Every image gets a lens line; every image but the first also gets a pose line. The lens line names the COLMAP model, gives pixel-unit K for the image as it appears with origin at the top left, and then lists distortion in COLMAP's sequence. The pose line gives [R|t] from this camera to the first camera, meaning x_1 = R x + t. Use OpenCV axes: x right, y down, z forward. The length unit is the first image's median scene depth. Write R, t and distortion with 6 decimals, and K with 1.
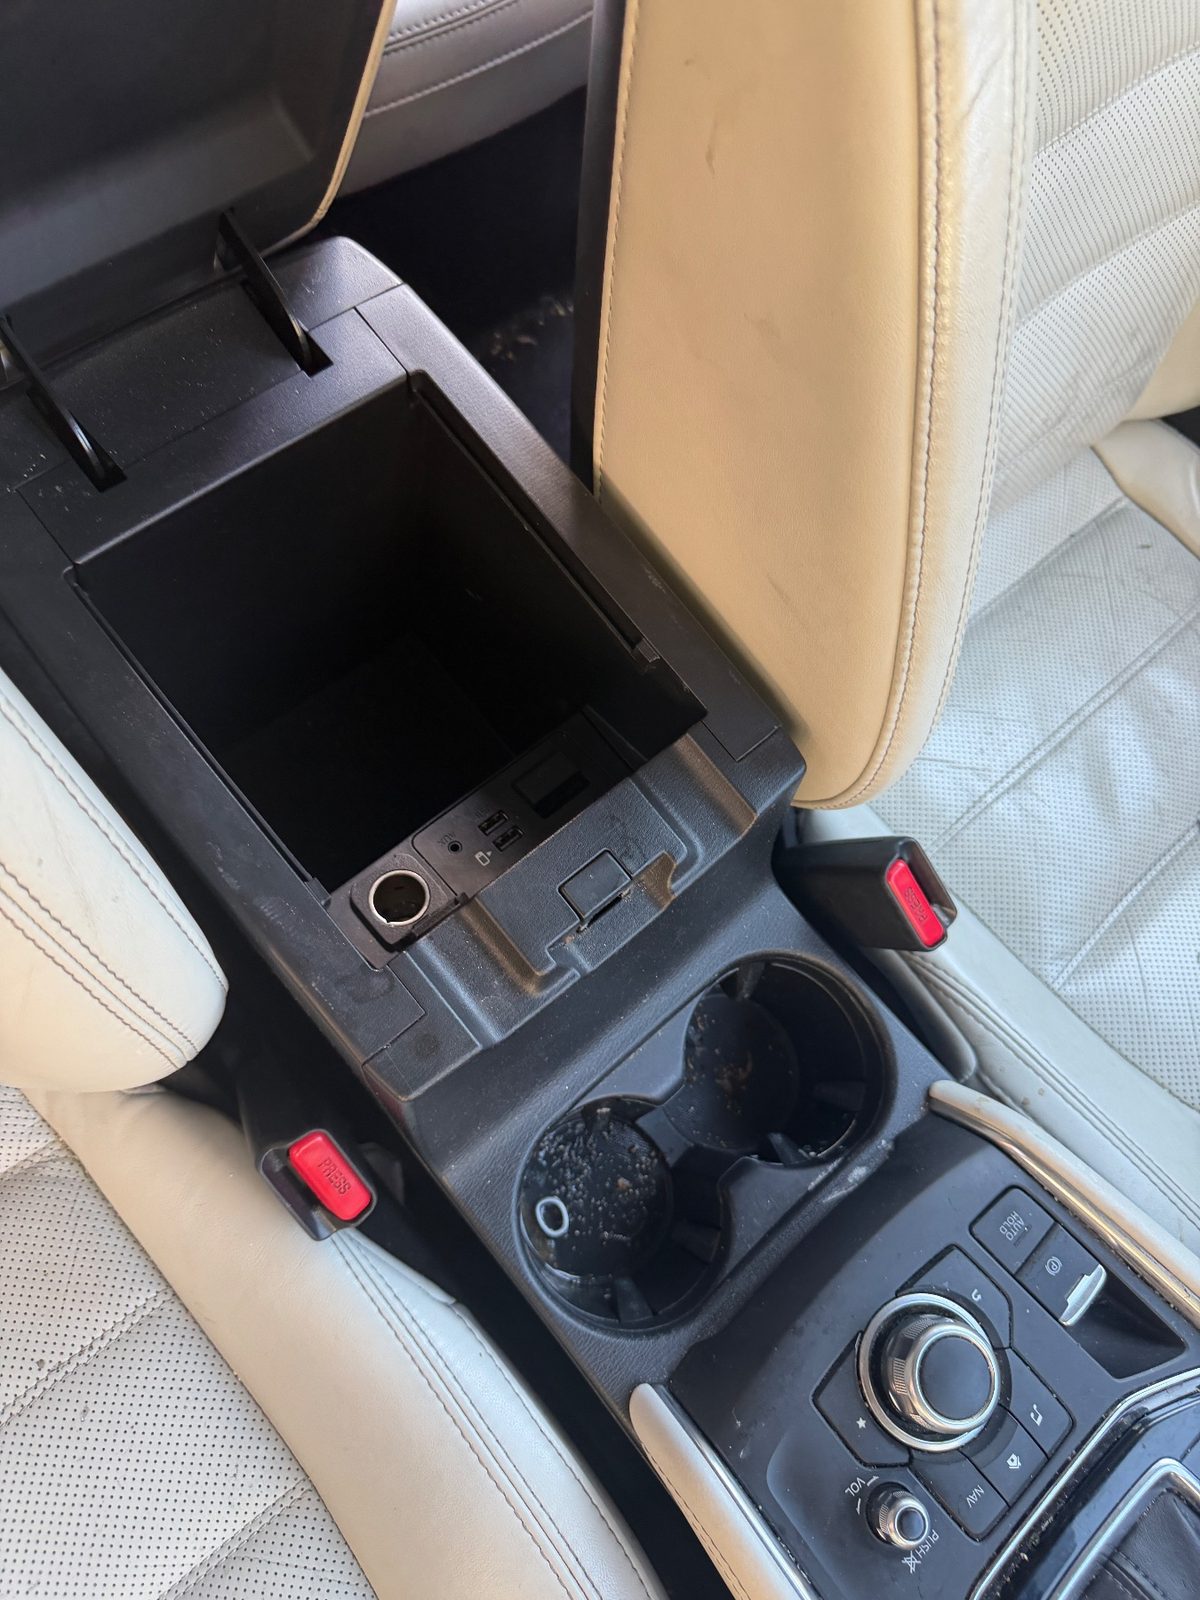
lens RADIAL K [[1125.5, 0, 600.0], [0, 1125.5, 800.0], [0, 0, 1]] dist [-0.003168, -0.023966]
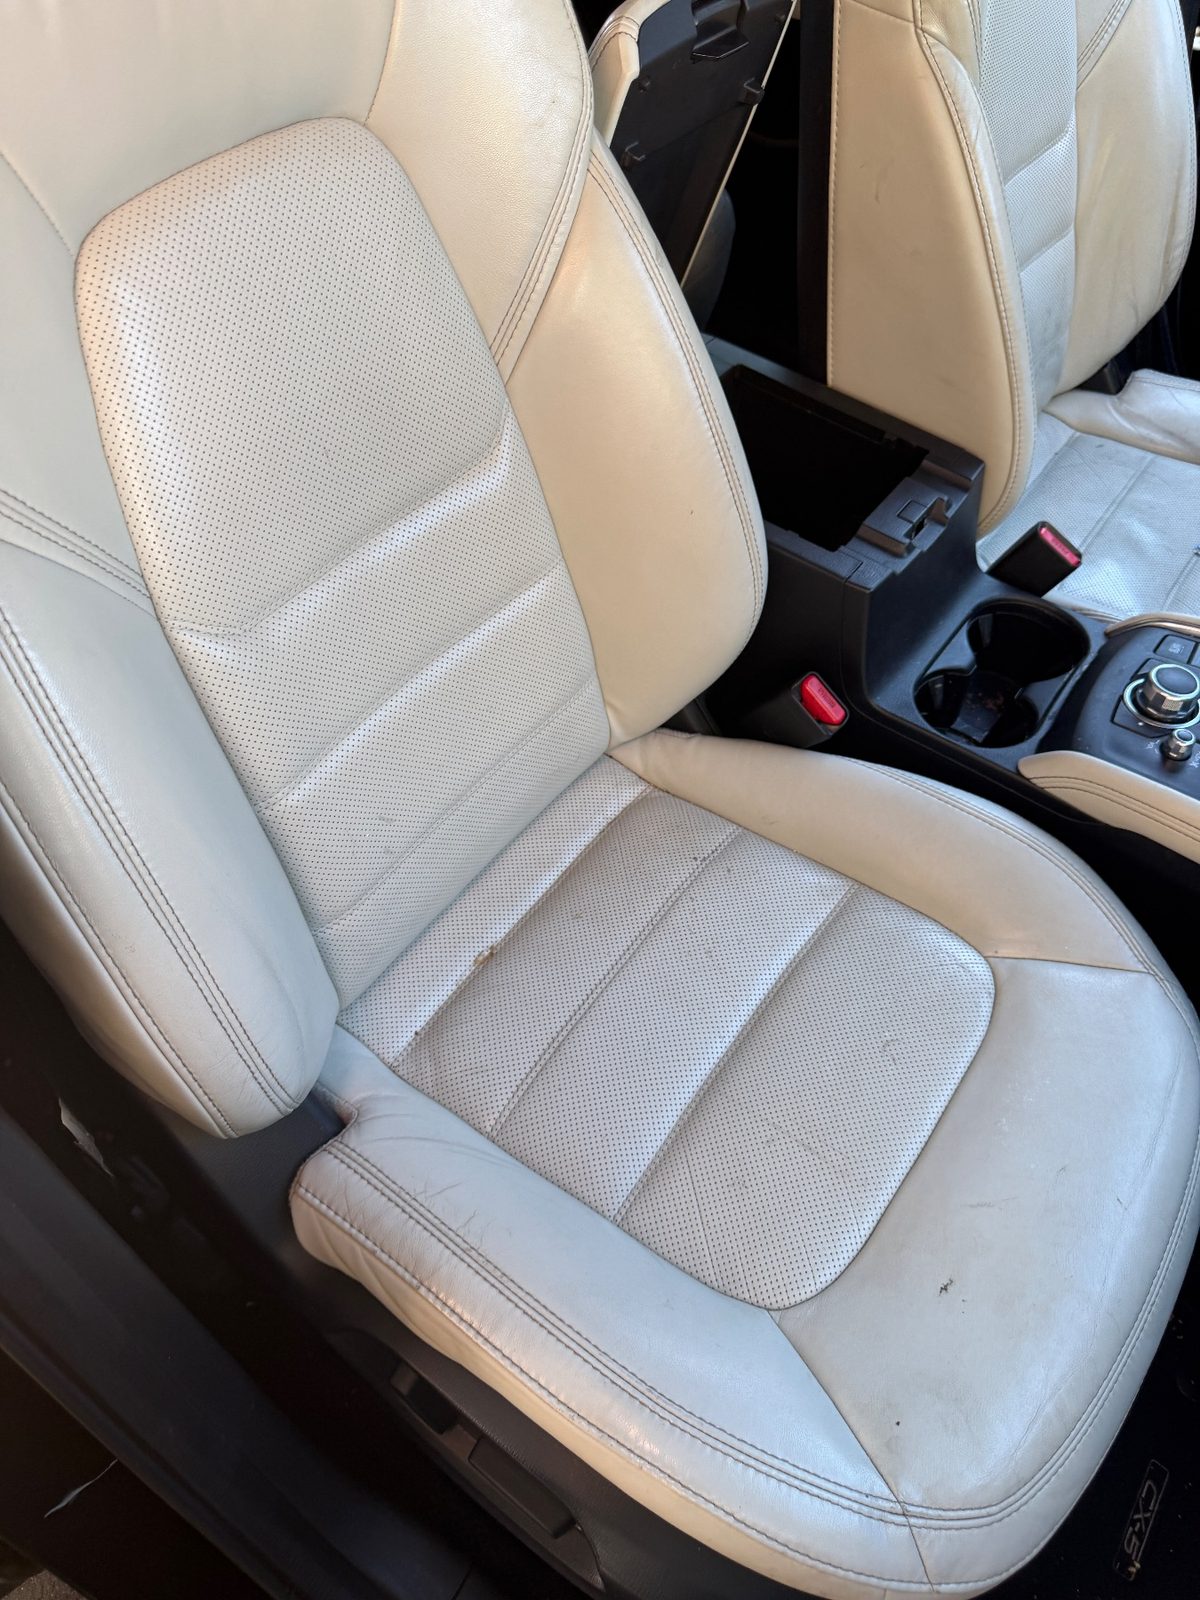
lens RADIAL K [[1156.9, 0, 622.6], [0, 1156.9, 807.2], [0, 0, 1]] dist [-0.002560, 0.004158]
pose [[0.964417, -0.257803, 0.058629, -0.699501], [0.262497, 0.907234, -0.328666, 1.008757], [0.031540, 0.332361, 0.942625, -0.753804]]
